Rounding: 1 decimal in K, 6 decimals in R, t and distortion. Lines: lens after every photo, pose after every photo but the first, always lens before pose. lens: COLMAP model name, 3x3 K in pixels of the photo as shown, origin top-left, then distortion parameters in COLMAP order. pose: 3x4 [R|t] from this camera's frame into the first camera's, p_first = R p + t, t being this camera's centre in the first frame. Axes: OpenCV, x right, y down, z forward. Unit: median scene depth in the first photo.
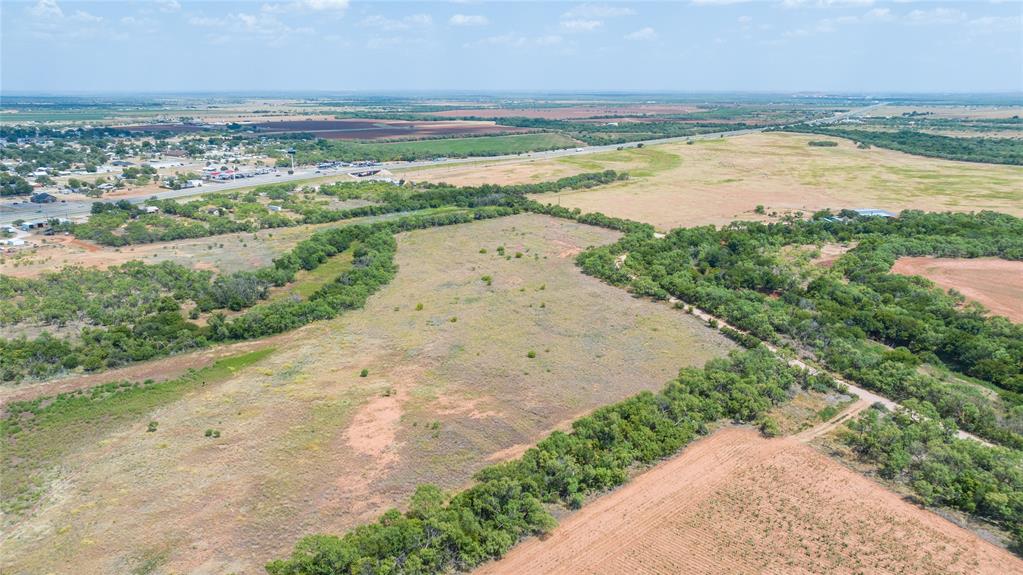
lens RADIAL K [[734.5, 0, 516.2], [0, 734.5, 287.8], [0, 0, 1]] dist [-0.026040, 0.023362]
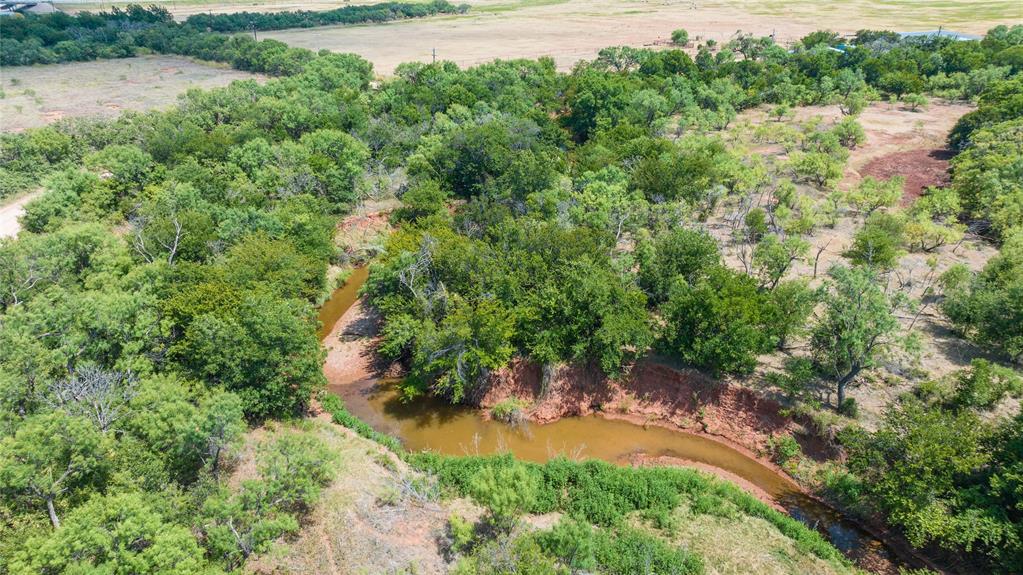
lens RADIAL K [[727.4, 0, 512.5], [0, 727.4, 290.2], [0, 0, 1]] dist [-0.023527, 0.020955]
pose [[0.995895, -0.042586, 0.079878, 0.202678], [0.029603, 0.987122, 0.157203, -0.027527], [-0.085544, -0.154193, 0.984331, 0.587549]]
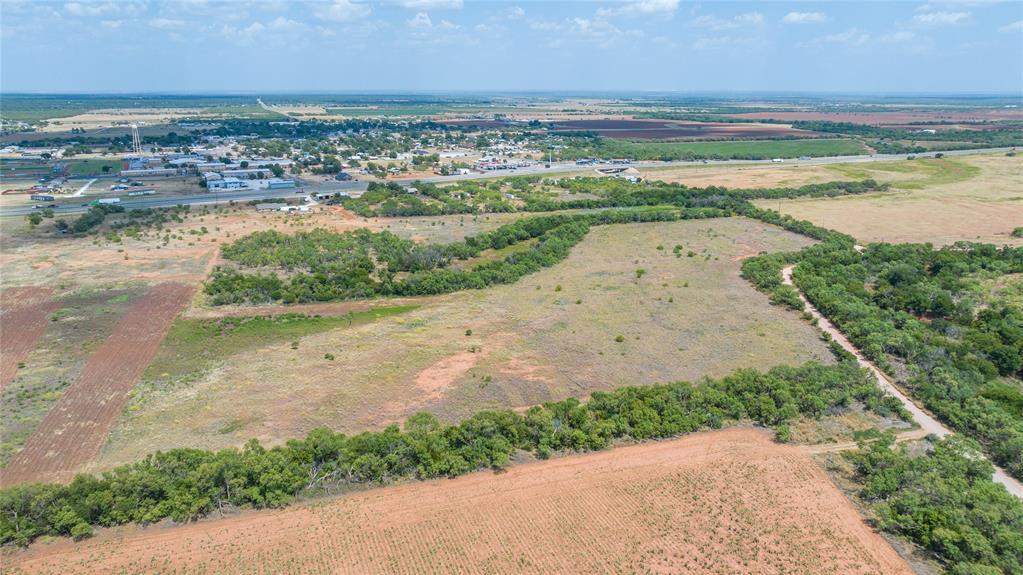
lens RADIAL K [[727.4, 0, 512.5], [0, 727.4, 290.2], [0, 0, 1]] dist [-0.023527, 0.020955]
pose [[0.911524, 0.112140, -0.395662, 0.147716], [-0.110272, 0.993520, 0.027541, 0.004013], [0.396187, 0.018526, 0.917983, -0.022297]]
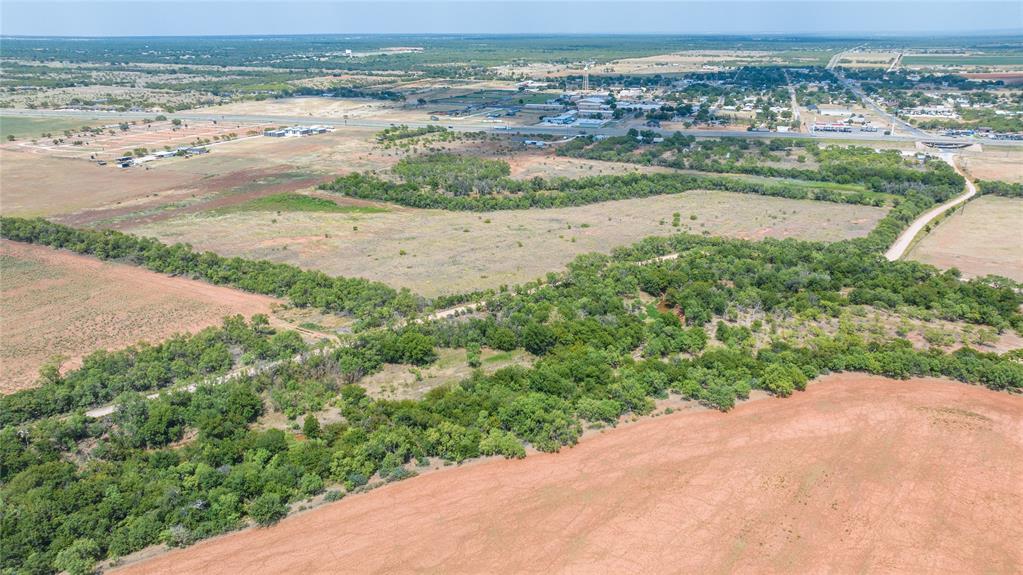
lens RADIAL K [[722.7, 0, 511.5], [0, 722.7, 287.5], [0, 0, 1]] dist [-0.011691, 0.000813]
pose [[0.311115, 0.319940, -0.894900, 0.691040], [-0.245233, 0.936768, 0.249653, -0.125873], [0.918188, 0.141788, 0.369903, 0.348321]]
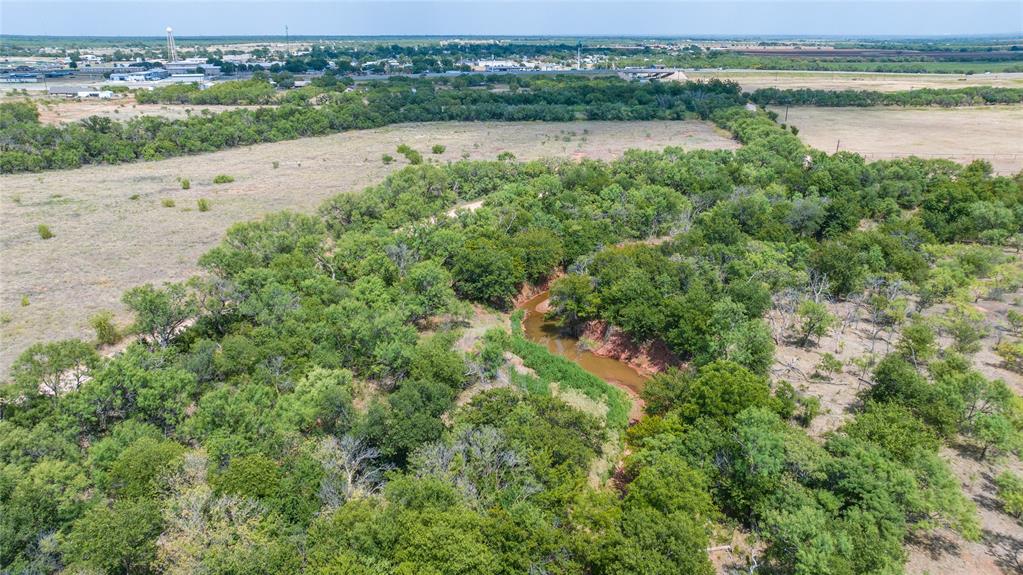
lens RADIAL K [[727.4, 0, 512.5], [0, 727.4, 290.2], [0, 0, 1]] dist [-0.023527, 0.020955]
pose [[0.745646, 0.220811, -0.628693, 0.312440], [-0.173316, 0.975293, 0.136987, -0.029547], [0.643408, 0.006819, 0.765493, 0.532398]]
